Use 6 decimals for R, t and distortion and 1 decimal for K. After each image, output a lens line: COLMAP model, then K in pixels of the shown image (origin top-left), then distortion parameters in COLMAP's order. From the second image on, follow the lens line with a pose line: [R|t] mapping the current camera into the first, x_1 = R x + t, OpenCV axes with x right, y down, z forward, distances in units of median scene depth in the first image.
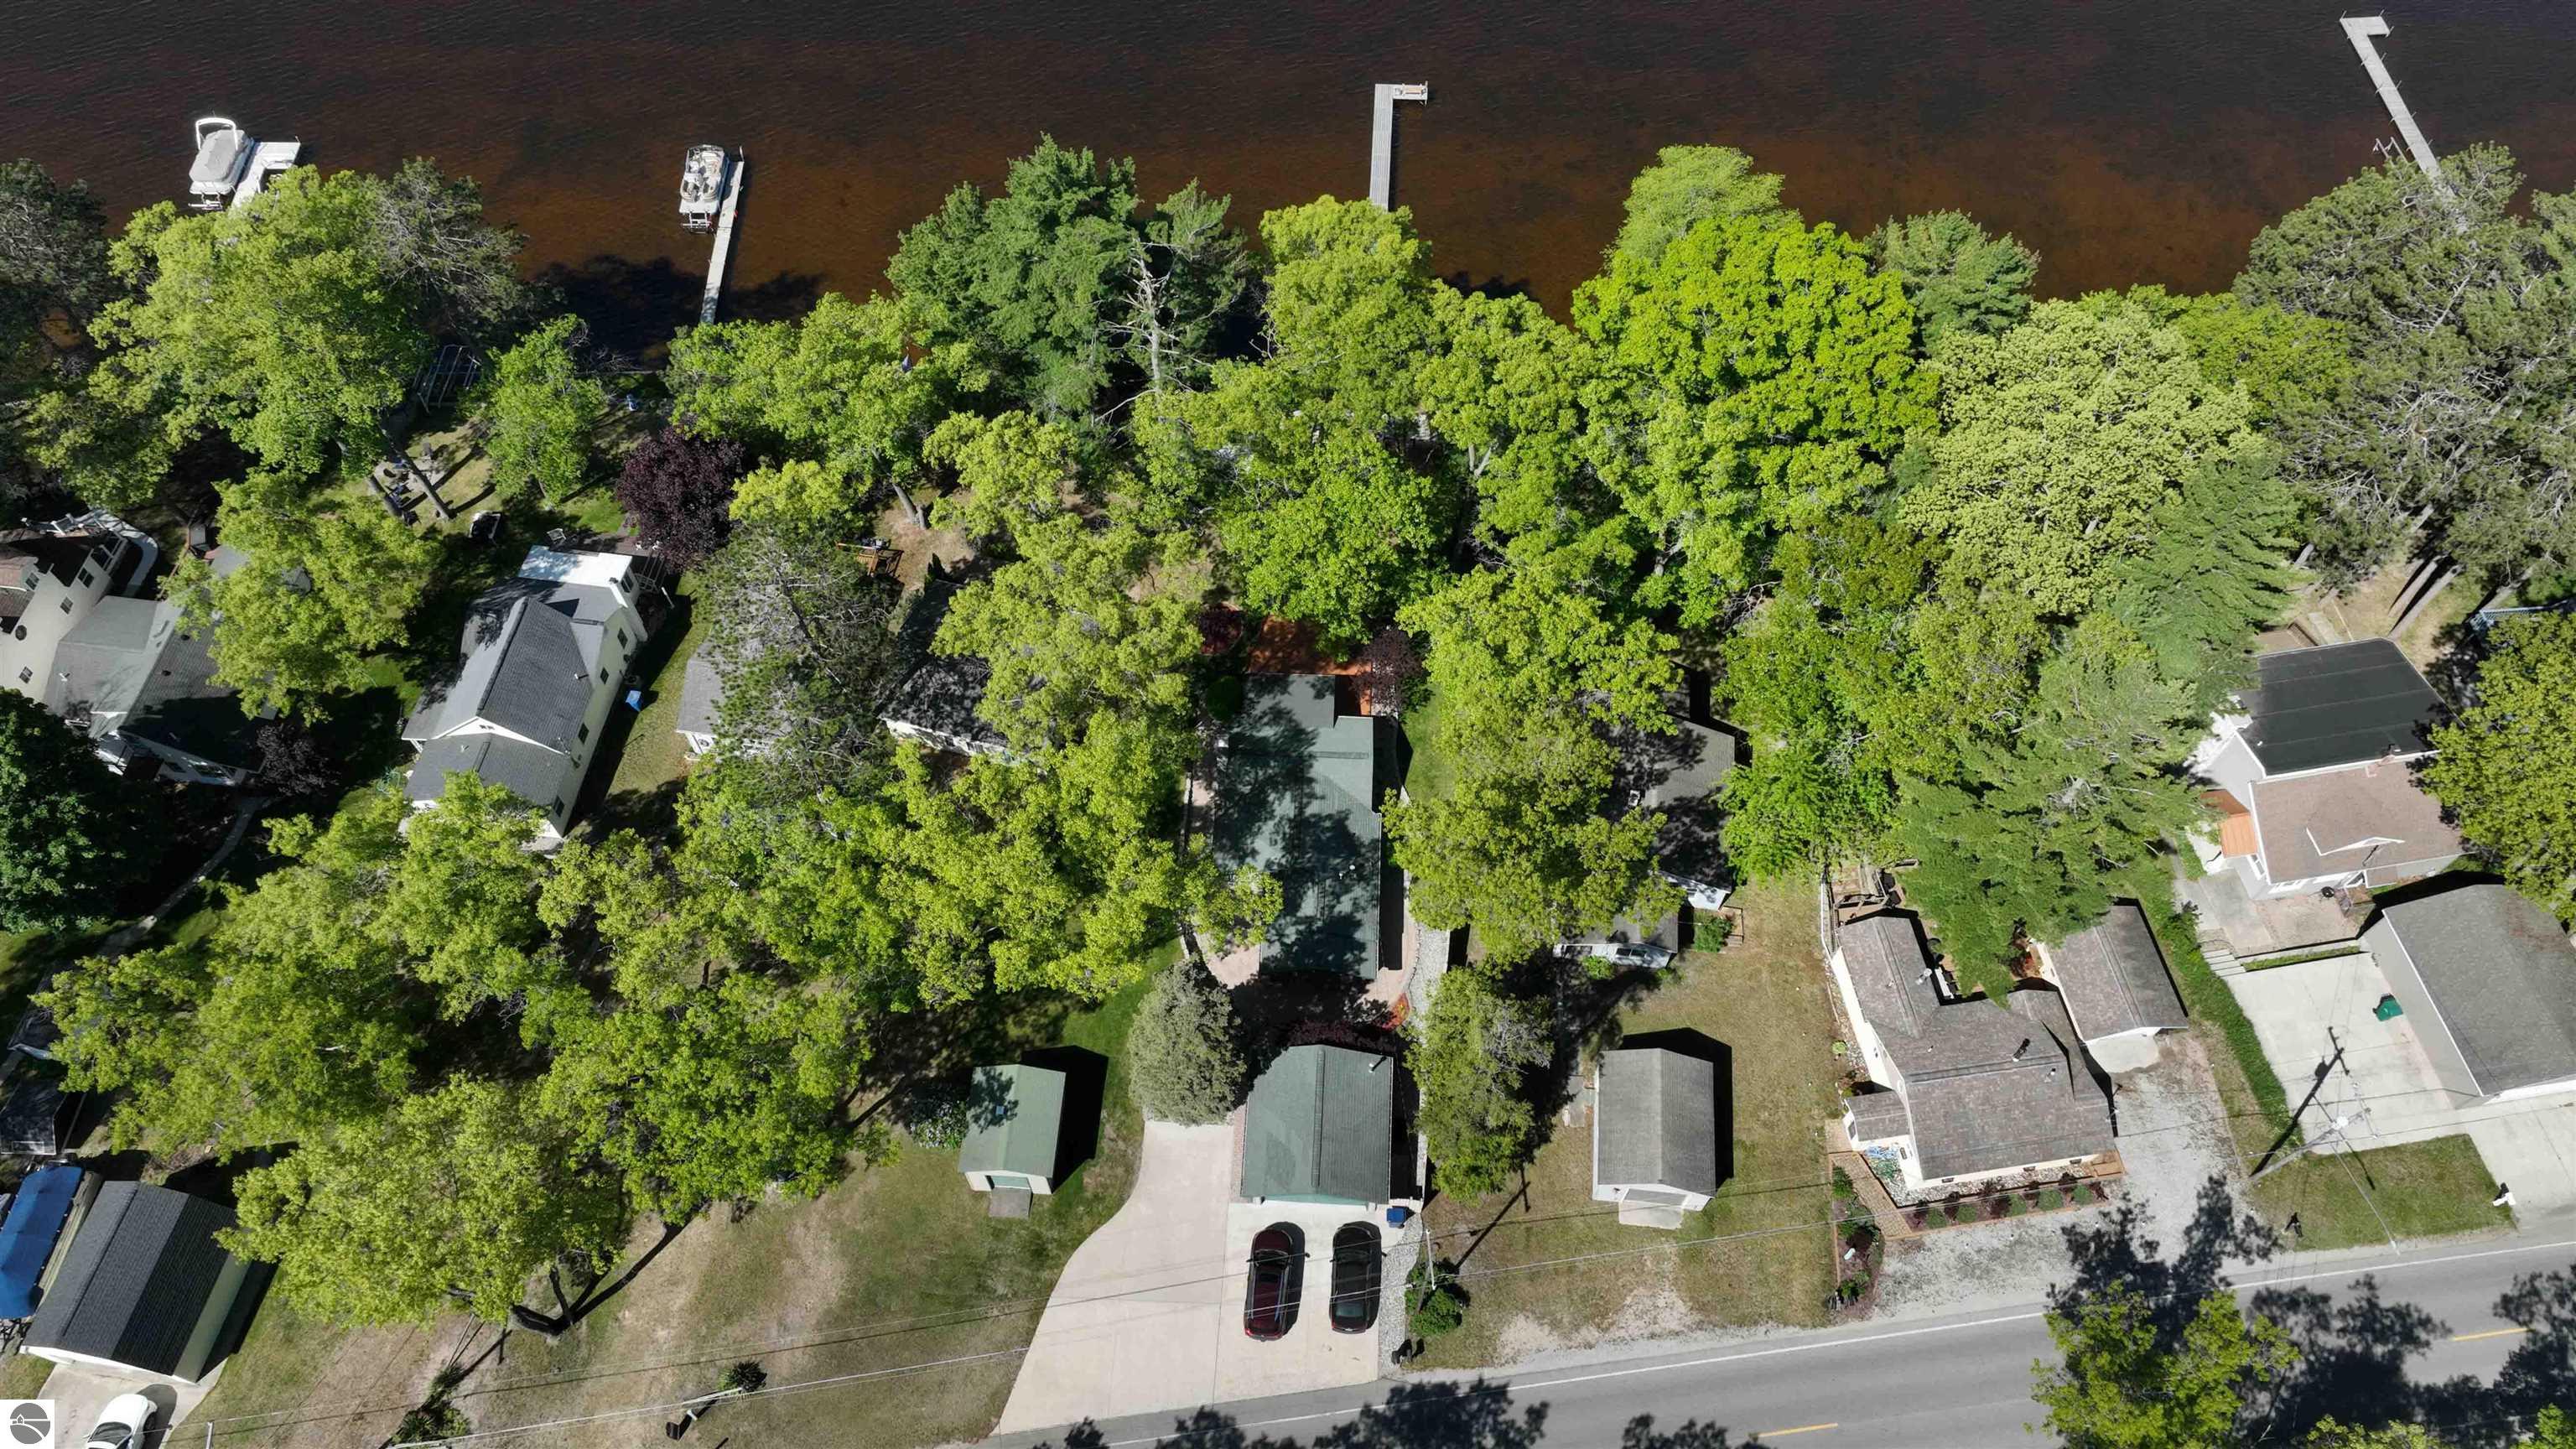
lens RADIAL K [[1893.7, 0, 1288.0], [0, 1893.7, 724.5], [0, 0, 1]] dist [0.006613, 0.005922]
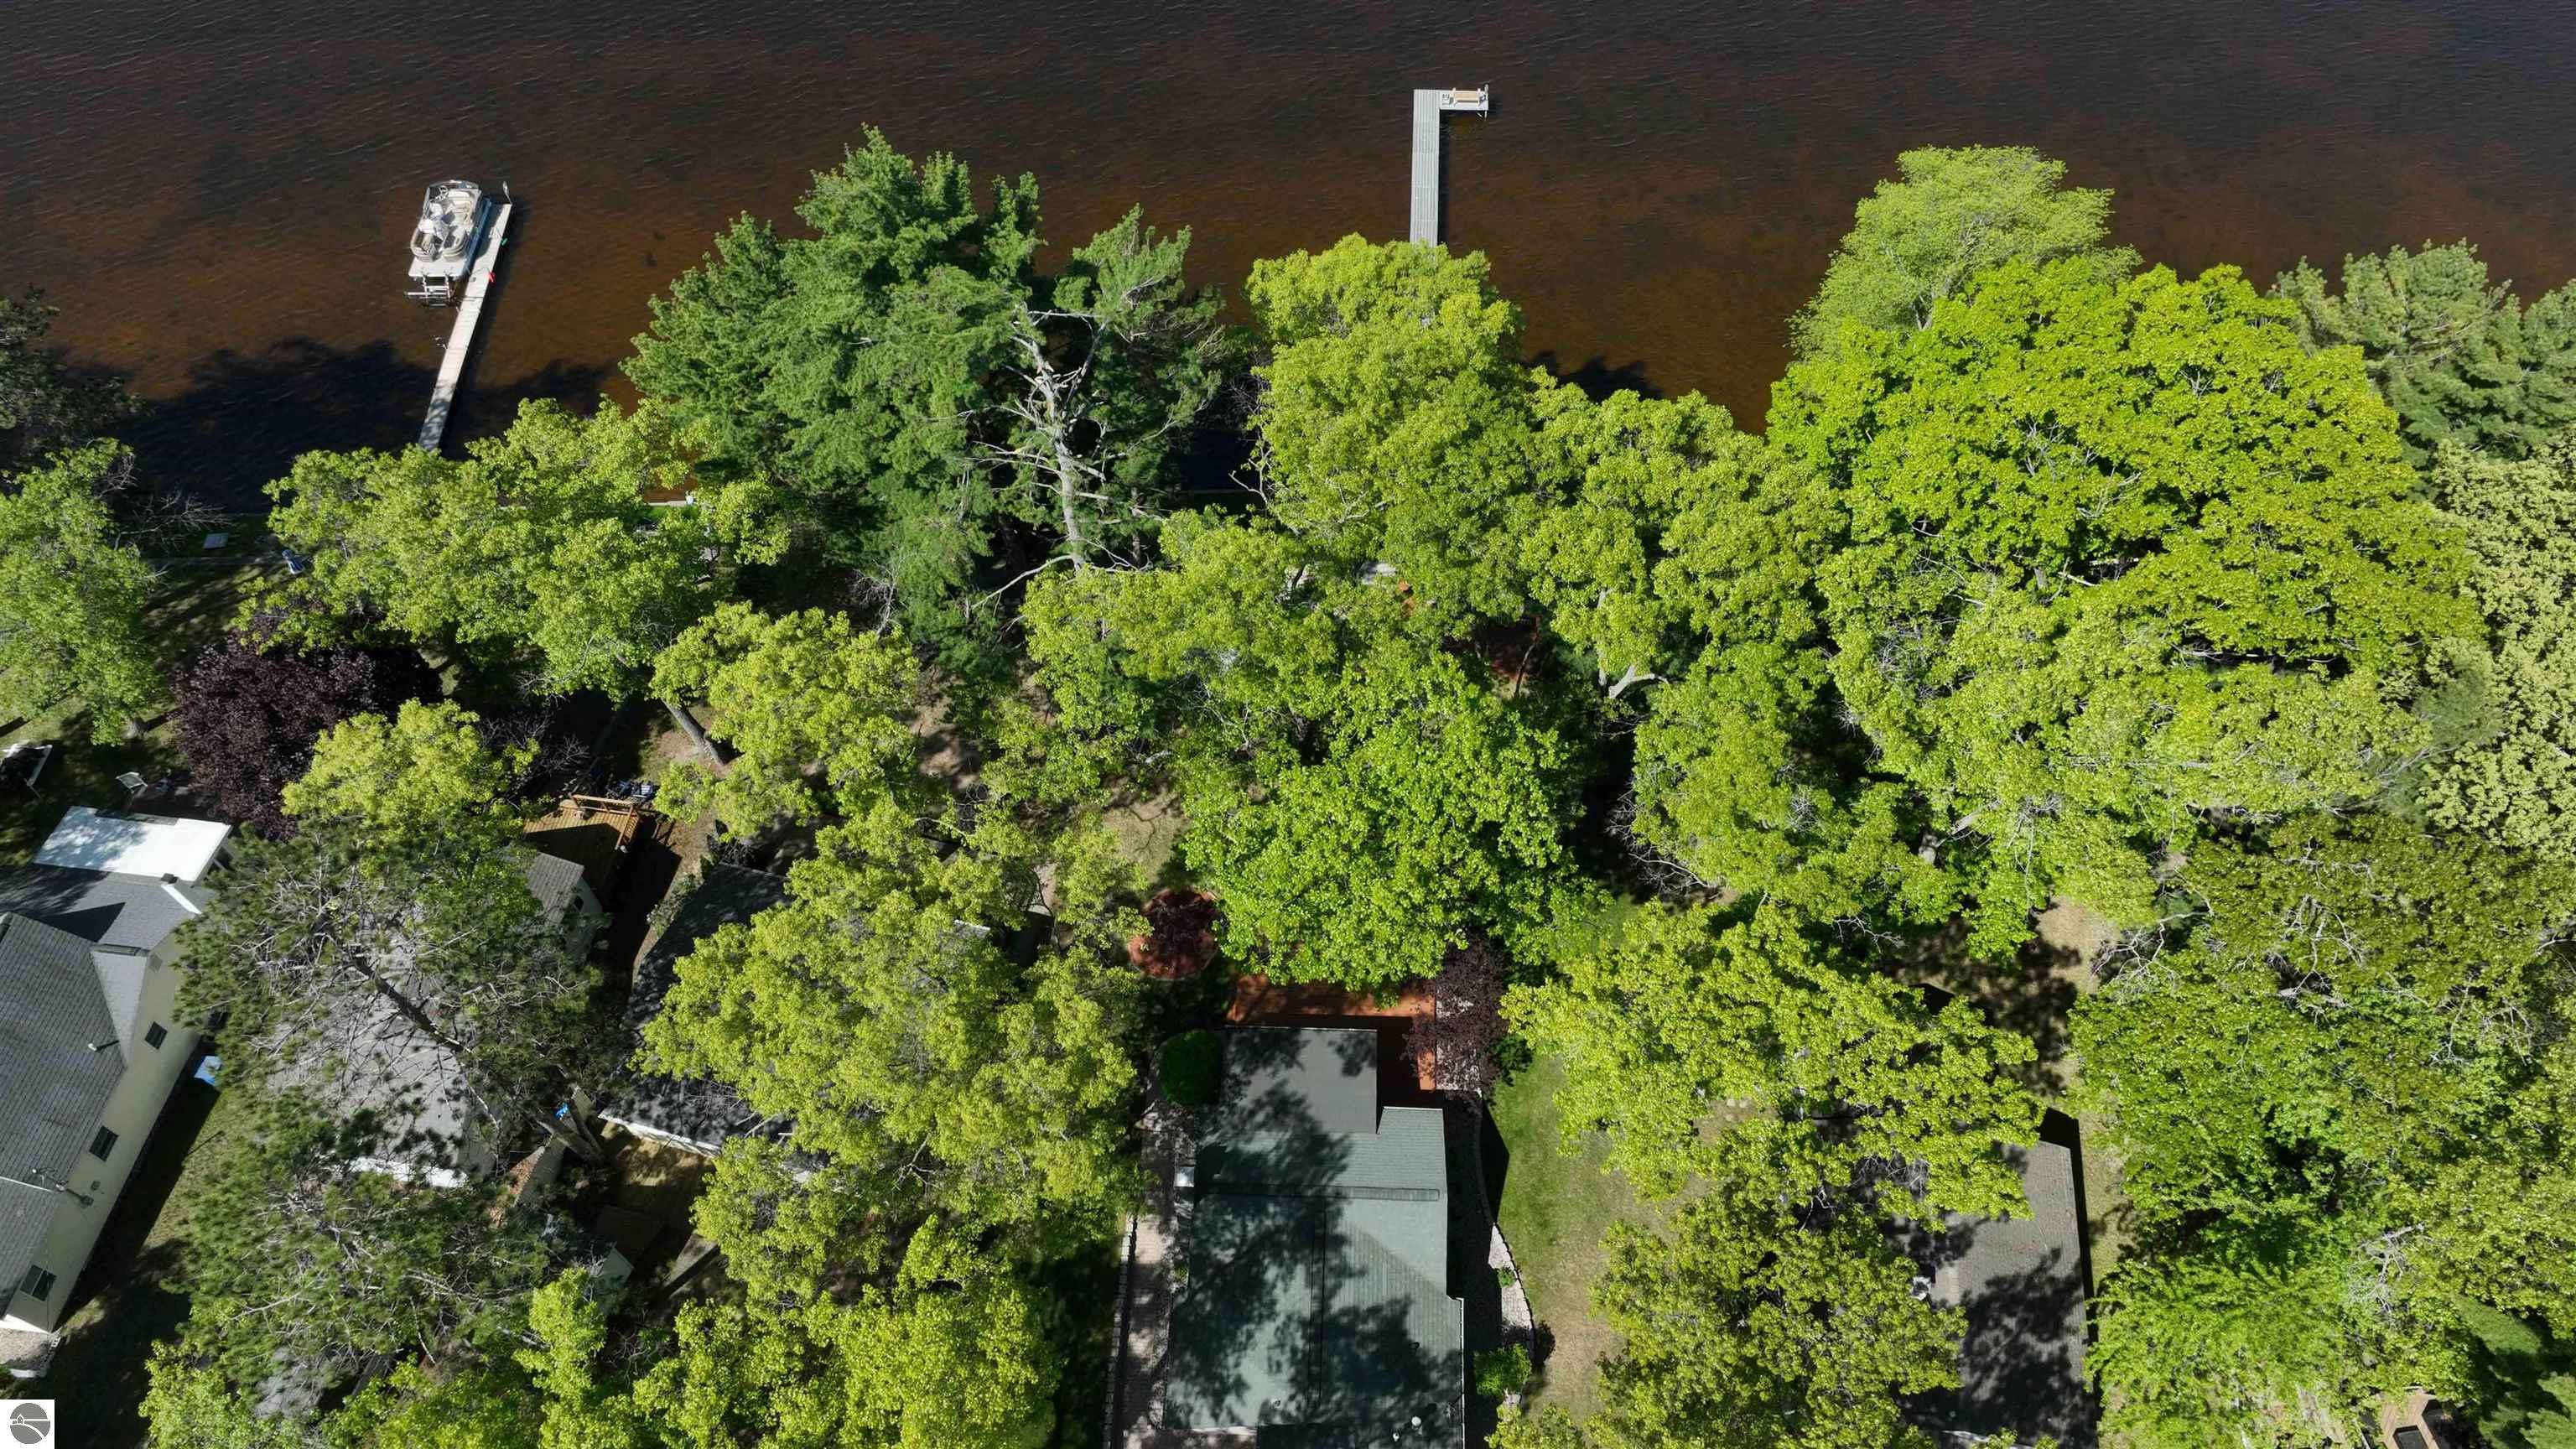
lens RADIAL K [[1893.7, 0, 1288.0], [0, 1893.7, 724.5], [0, 0, 1]] dist [0.006613, 0.005922]
pose [[0.999964, -0.007617, -0.003732, -0.000128], [0.007472, 0.999265, -0.037603, -0.106529], [0.004016, 0.037574, 0.999286, 0.429320]]
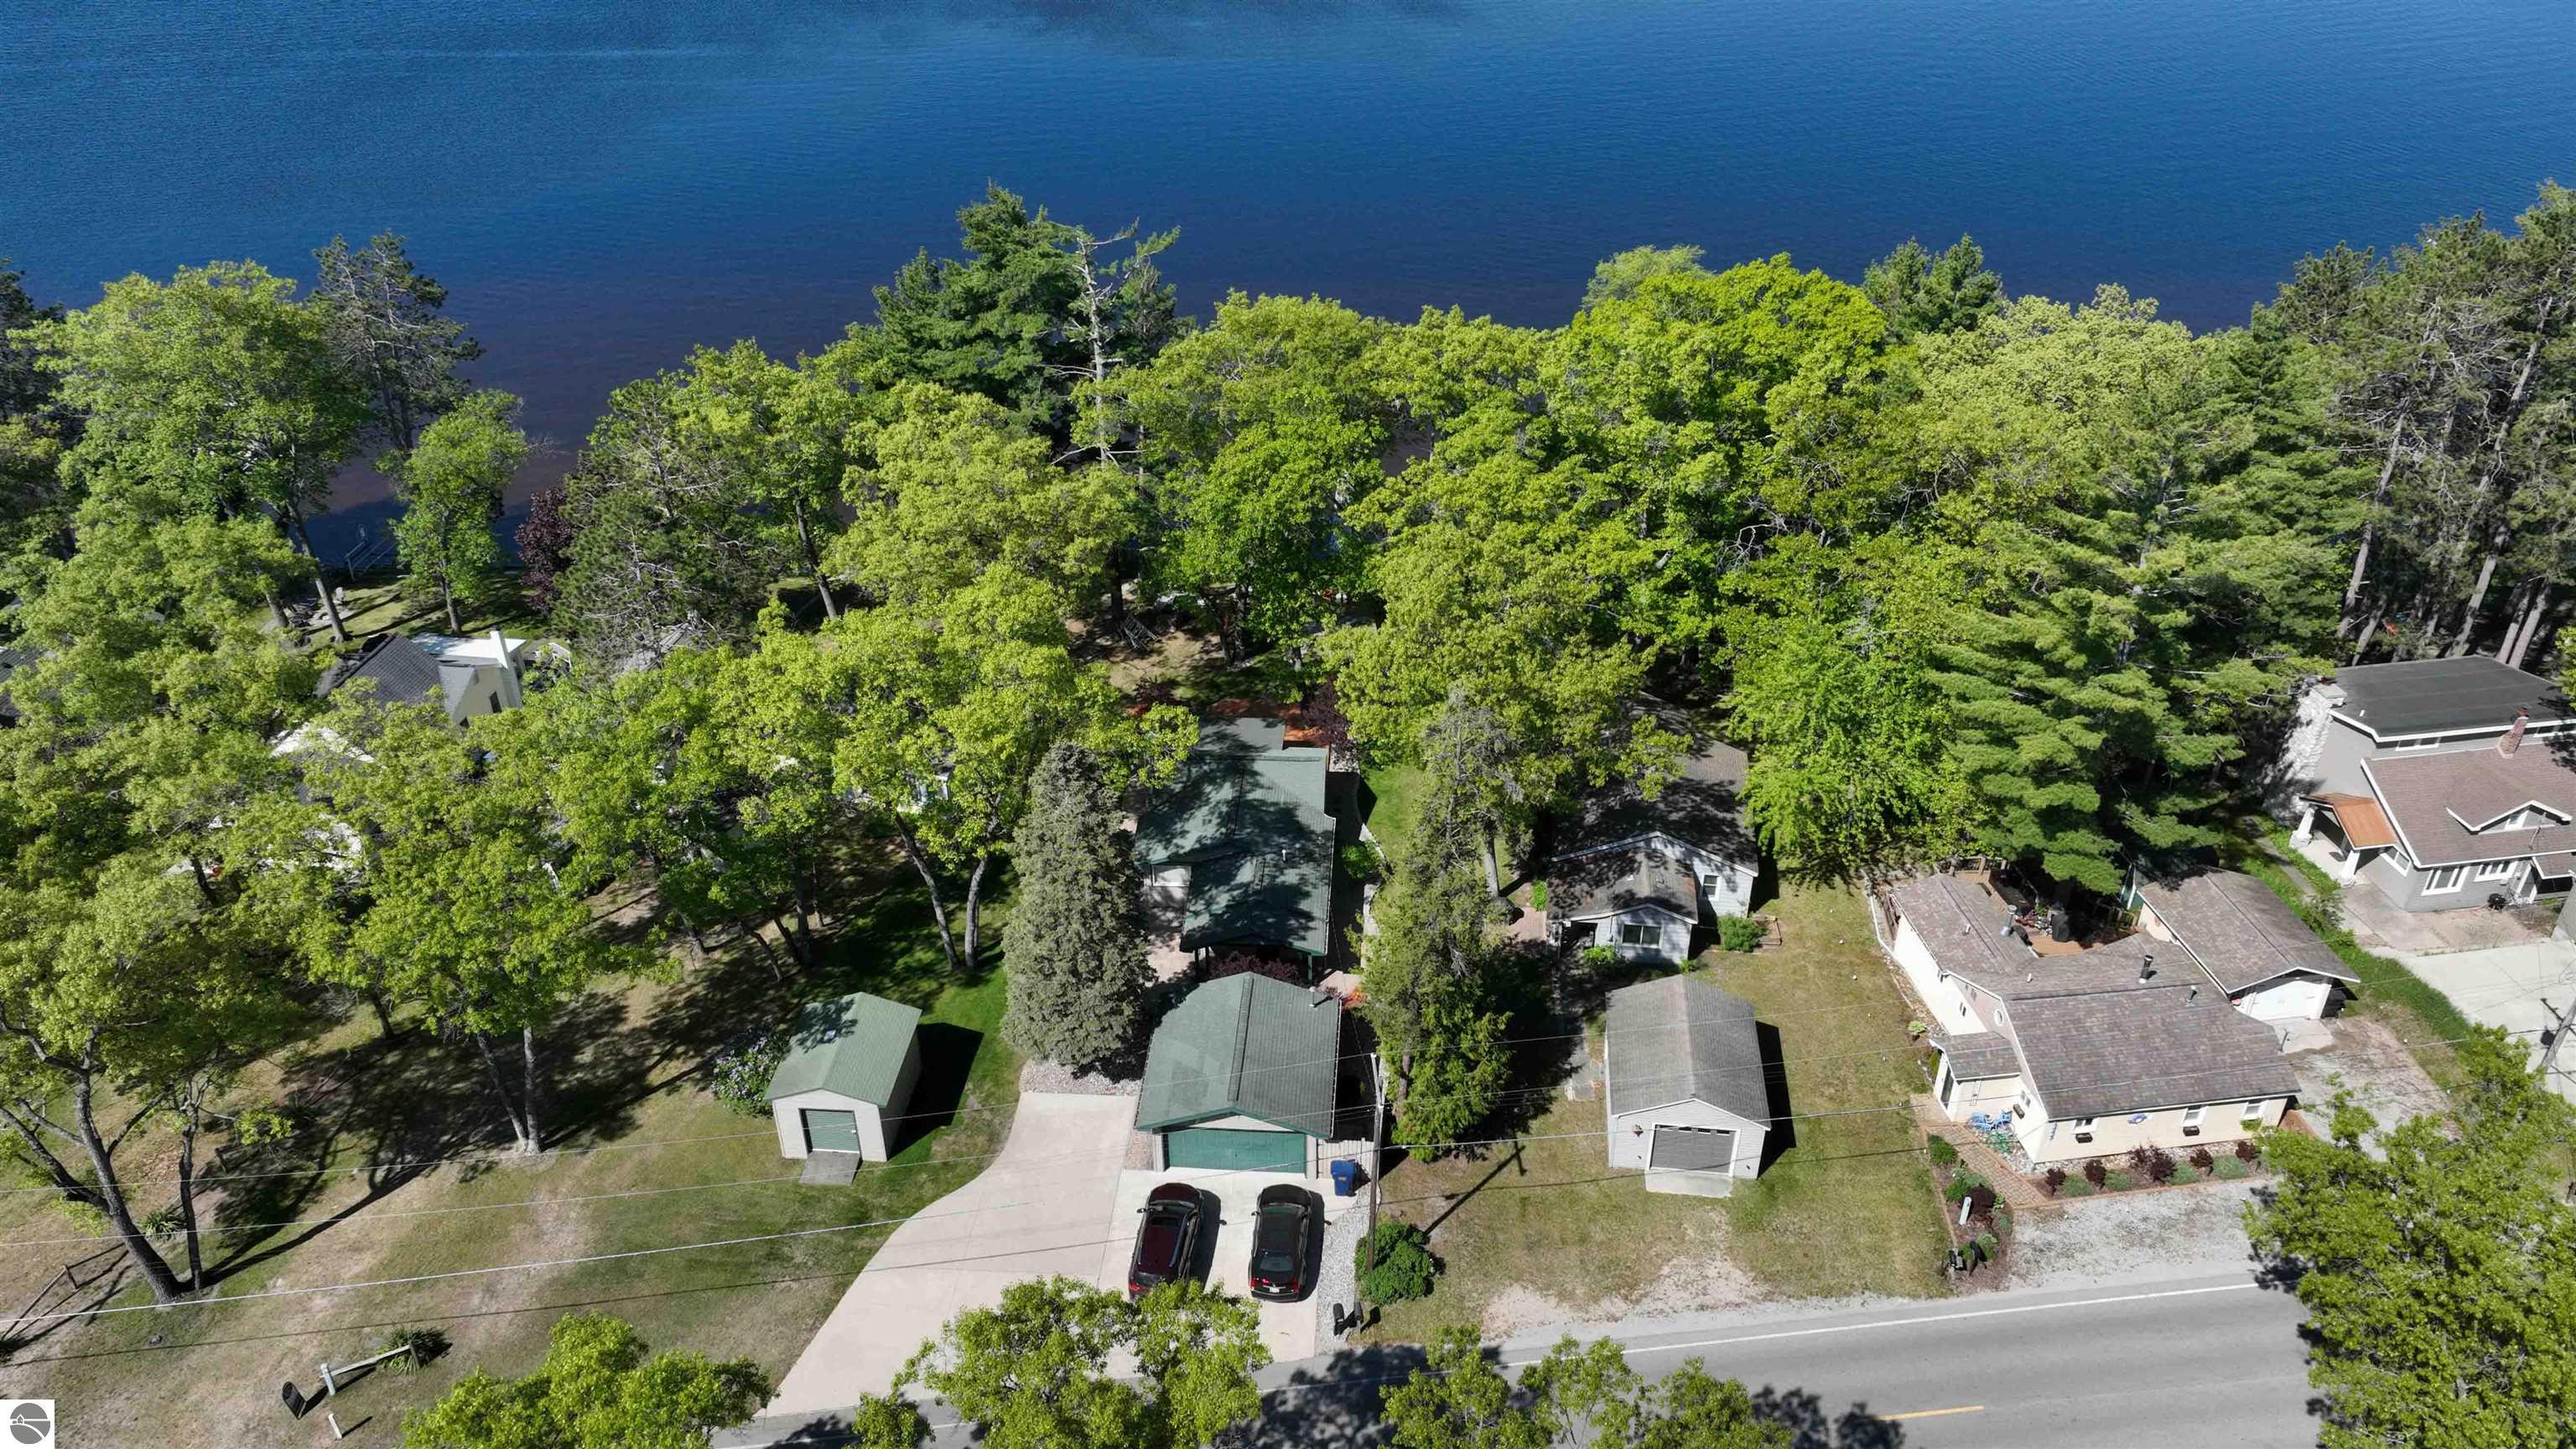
lens RADIAL K [[1893.7, 0, 1288.0], [0, 1893.7, 724.5], [0, 0, 1]] dist [0.006613, 0.005922]
pose [[0.999780, 0.011954, -0.017257, 0.042229], [-0.018896, 0.870582, -0.491661, 0.436226], [0.009146, 0.491879, 0.870616, 0.246786]]
